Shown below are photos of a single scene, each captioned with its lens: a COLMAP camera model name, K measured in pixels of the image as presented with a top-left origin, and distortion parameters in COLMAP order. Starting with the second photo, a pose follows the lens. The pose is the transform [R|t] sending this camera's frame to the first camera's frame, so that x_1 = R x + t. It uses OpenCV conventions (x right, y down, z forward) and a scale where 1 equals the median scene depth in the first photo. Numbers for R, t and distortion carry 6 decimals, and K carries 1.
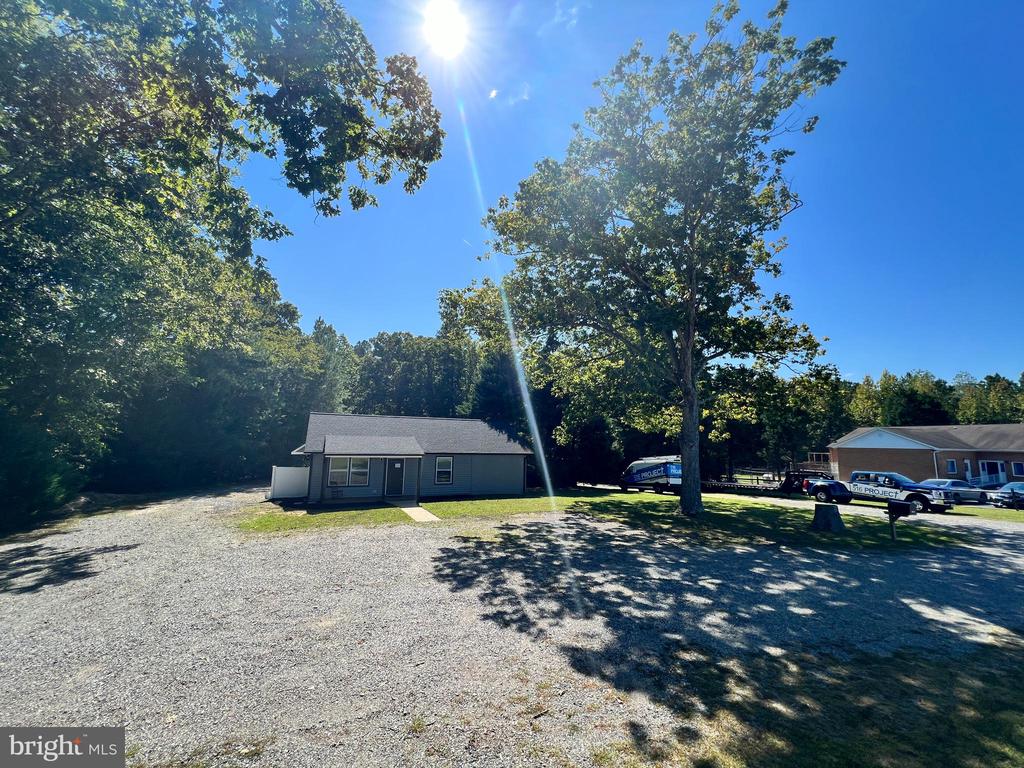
lens RADIAL K [[409.1, 0, 508.8], [0, 409.1, 385.6], [0, 0, 1]] dist [-0.004340, 0.000645]
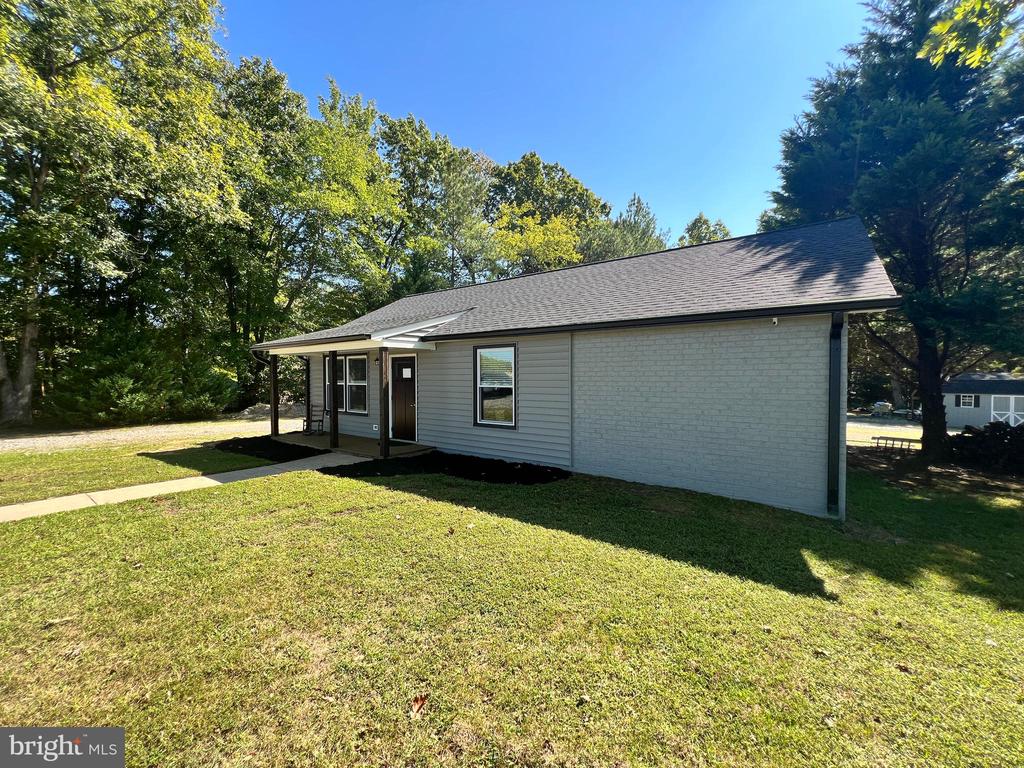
lens RADIAL K [[409.1, 0, 516.5], [0, 409.1, 384.3], [0, 0, 1]] dist [-0.004340, 0.000645]
pose [[0.502779, -0.003889, -0.864406, 0.027034], [0.132500, 0.988519, 0.072621, 0.036711], [0.854200, -0.151046, 0.497521, 0.168923]]
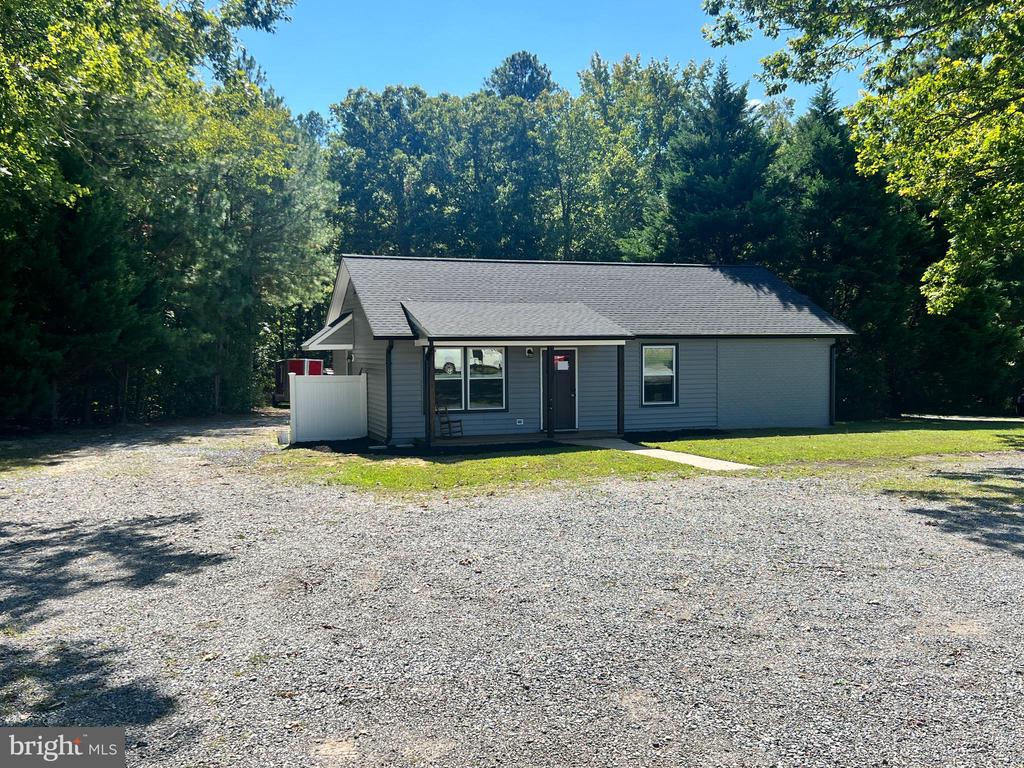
lens RADIAL K [[927.9, 0, 512.6], [0, 927.9, 385.0], [0, 0, 1]] dist [0.004924, 0.000000]
pose [[0.996057, -0.024497, -0.085265, -0.045778], [0.038853, 0.984500, 0.171028, 0.008821], [0.079753, -0.173666, 0.981570, 0.004288]]
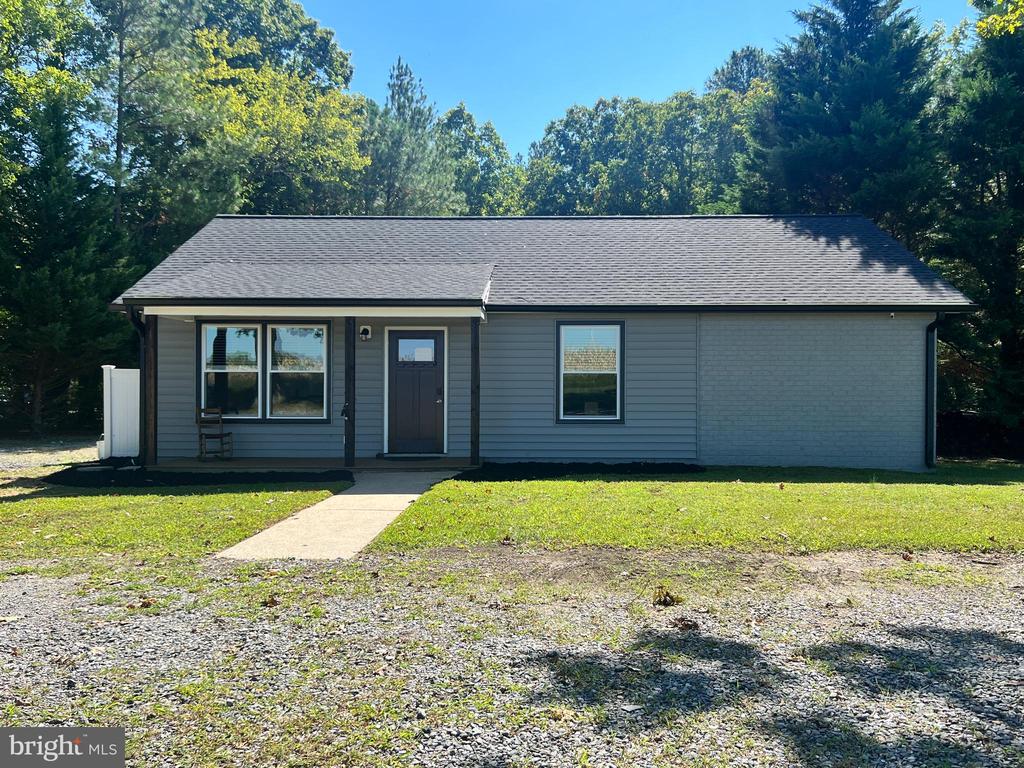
lens RADIAL K [[851.8, 0, 515.0], [0, 851.8, 381.8], [0, 0, 1]] dist [0.006733, -0.002689]
pose [[0.900747, -0.019950, -0.433886, 0.007428], [0.075435, 0.990949, 0.111040, 0.029600], [0.427743, -0.132749, 0.894099, 0.095801]]
